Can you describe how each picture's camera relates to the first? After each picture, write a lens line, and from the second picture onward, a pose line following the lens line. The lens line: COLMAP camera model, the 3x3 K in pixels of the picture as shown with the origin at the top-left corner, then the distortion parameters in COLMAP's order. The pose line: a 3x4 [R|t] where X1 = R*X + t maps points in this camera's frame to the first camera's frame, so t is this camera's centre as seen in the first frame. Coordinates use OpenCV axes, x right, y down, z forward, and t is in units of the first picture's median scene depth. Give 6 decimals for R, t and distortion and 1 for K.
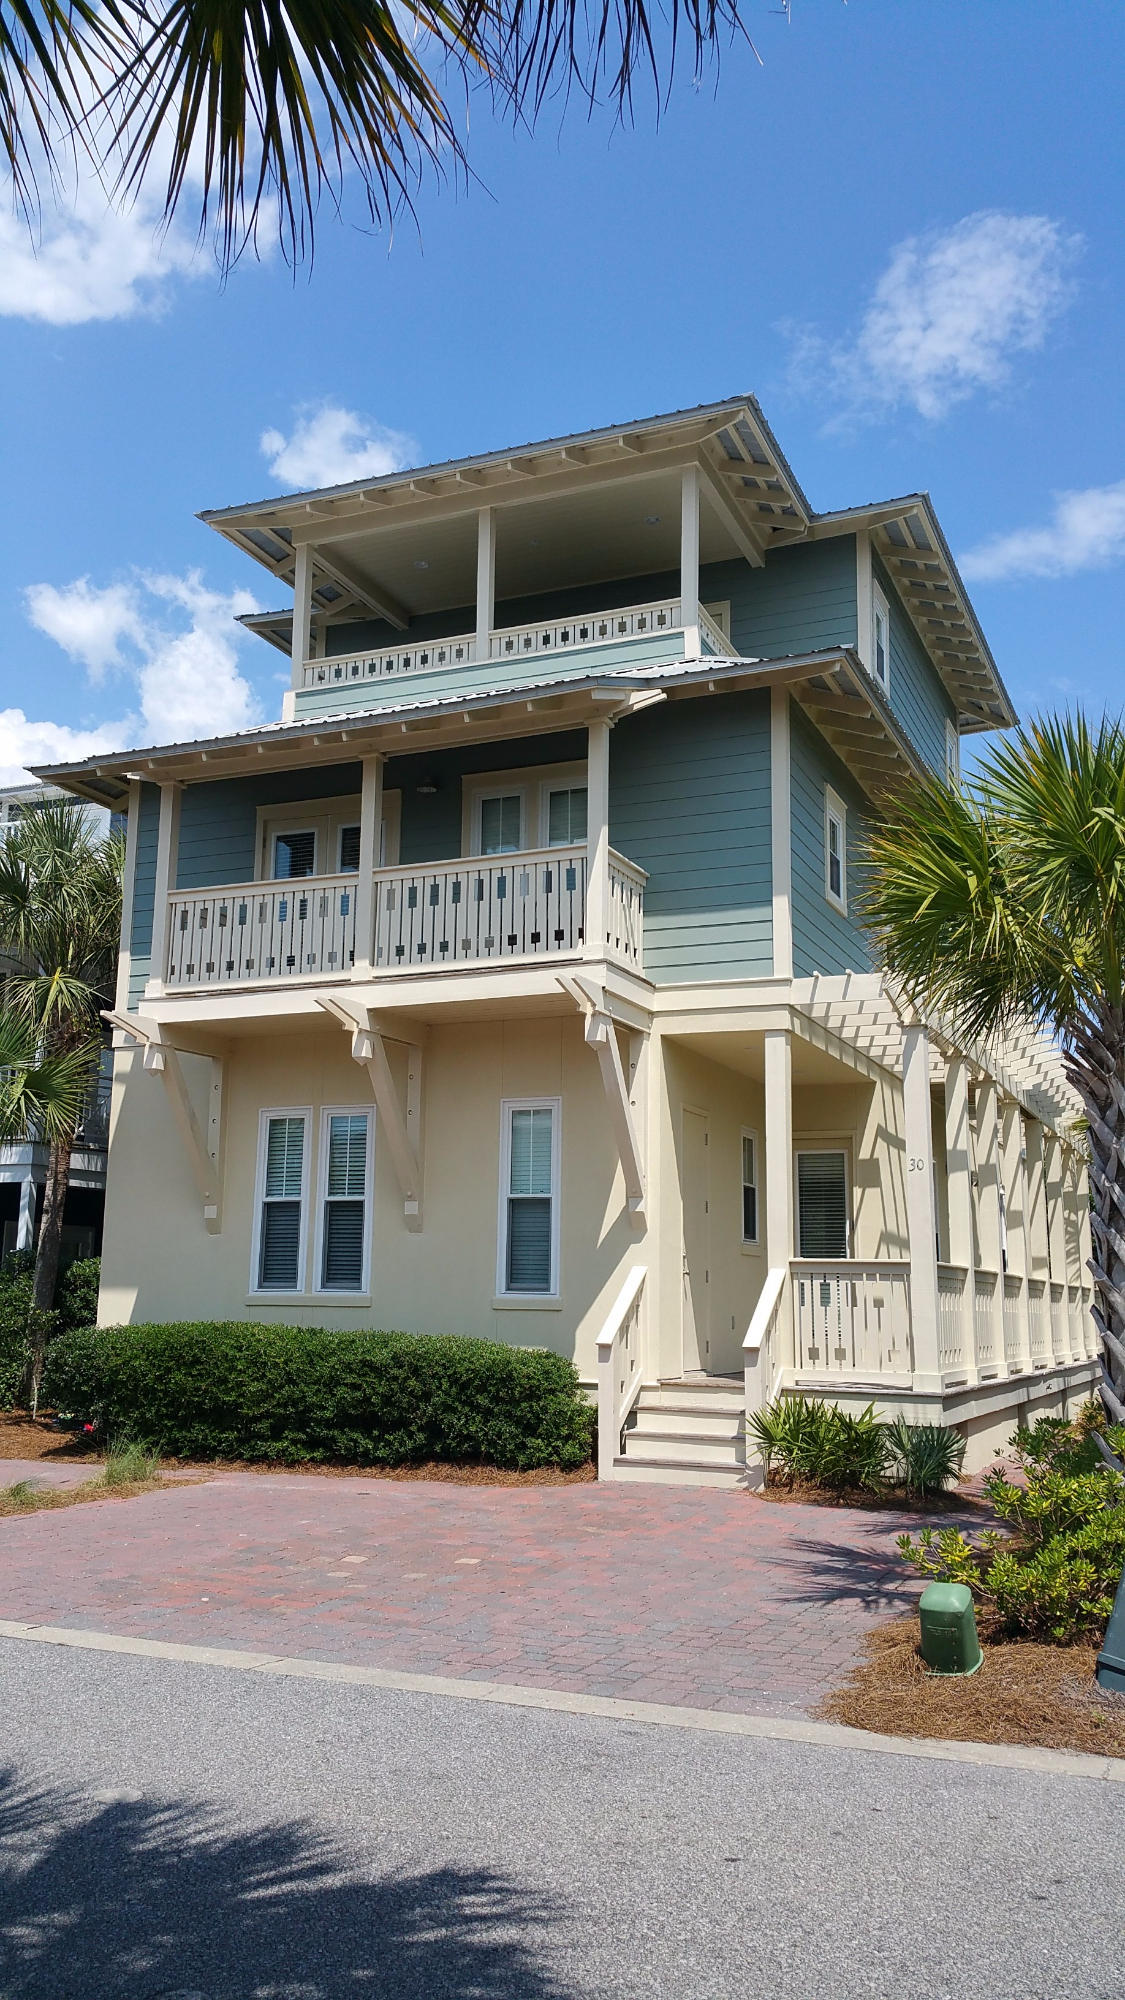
lens RADIAL K [[1648.3, 0, 560.3], [0, 1648.3, 1002.3], [0, 0, 1]] dist [0.092024, -0.174121]
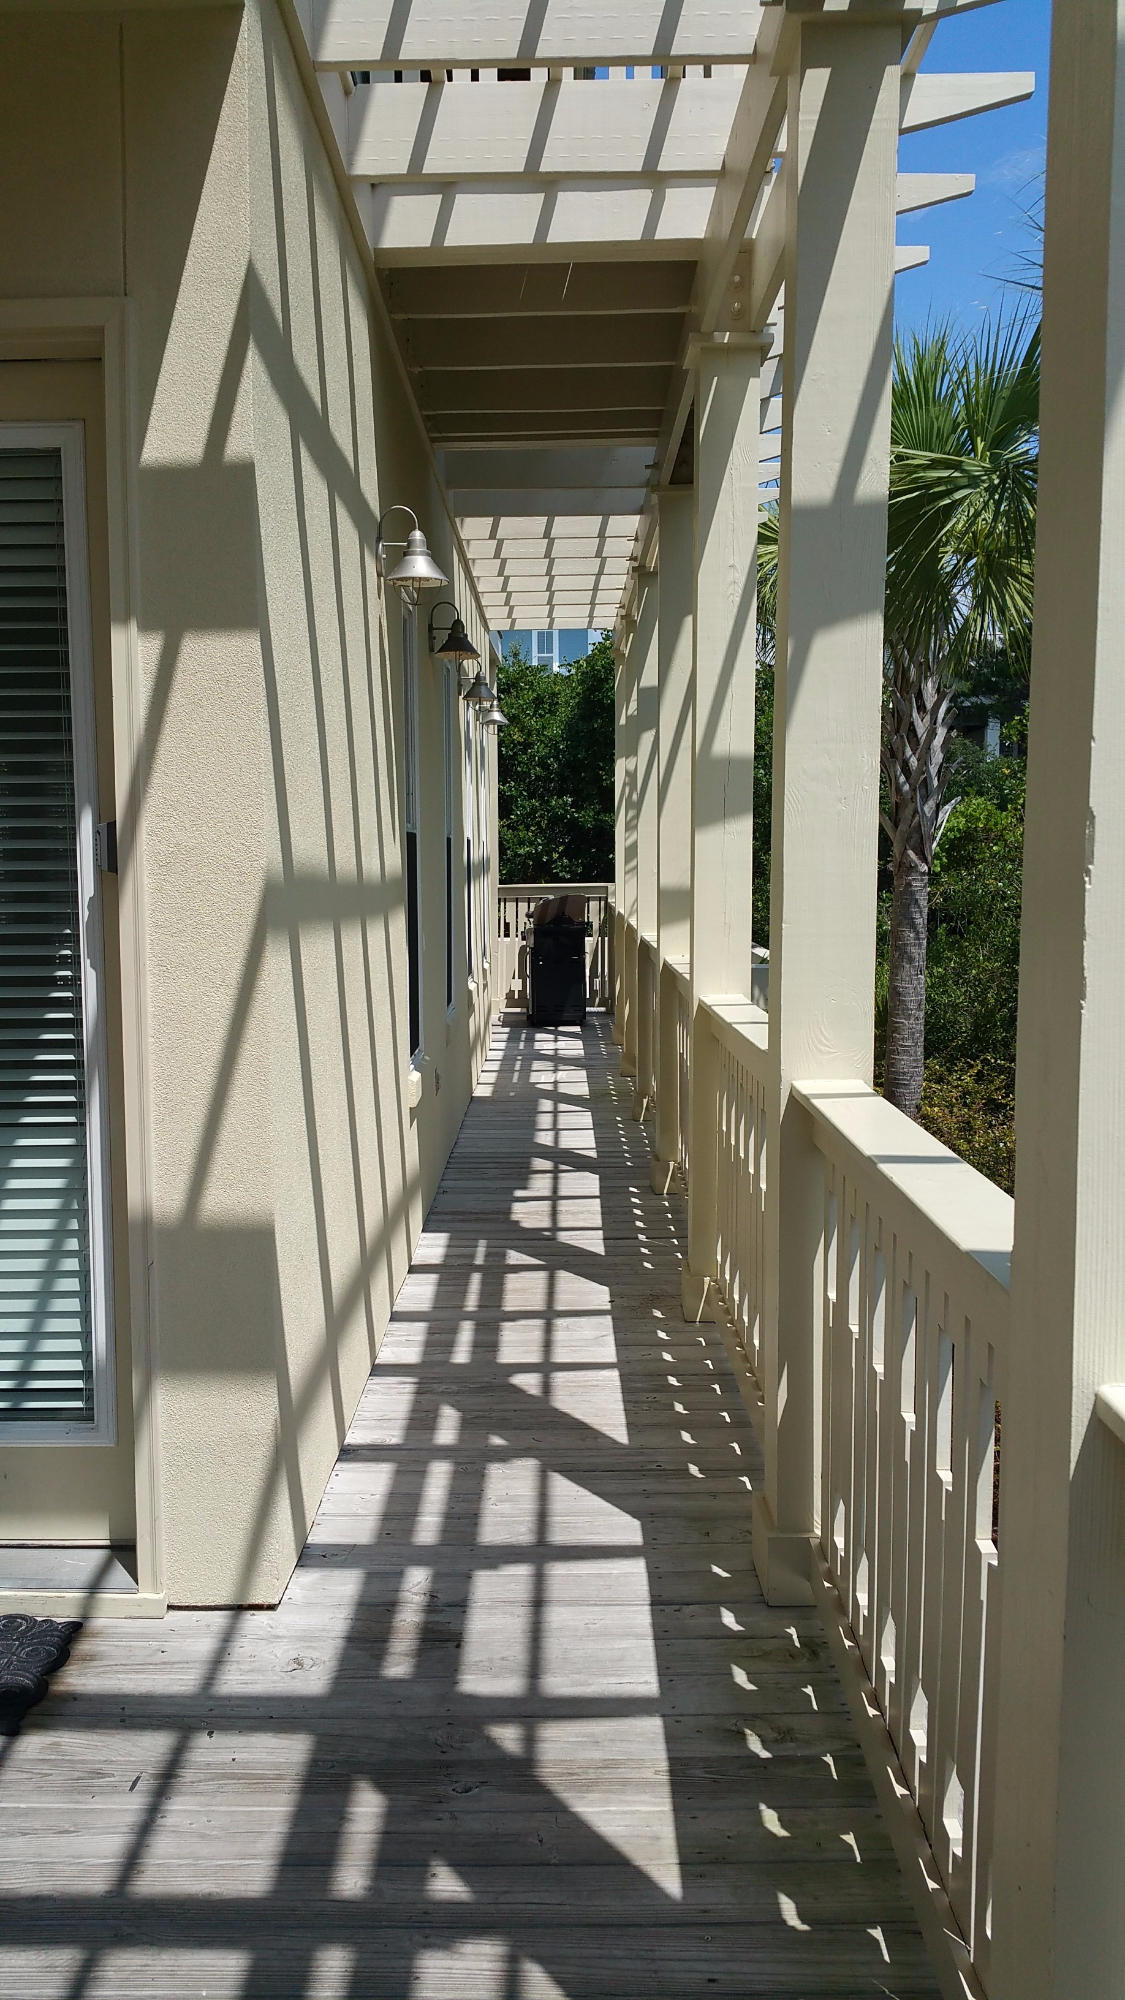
lens RADIAL K [[1648.3, 0, 556.5], [0, 1648.3, 1004.8], [0, 0, 1]] dist [0.092024, -0.174121]
pose [[0.922712, -0.058035, 0.381097, 0.151035], [-0.051008, 0.961529, 0.269926, 0.100074], [-0.382101, -0.268502, 0.884254, 0.813847]]
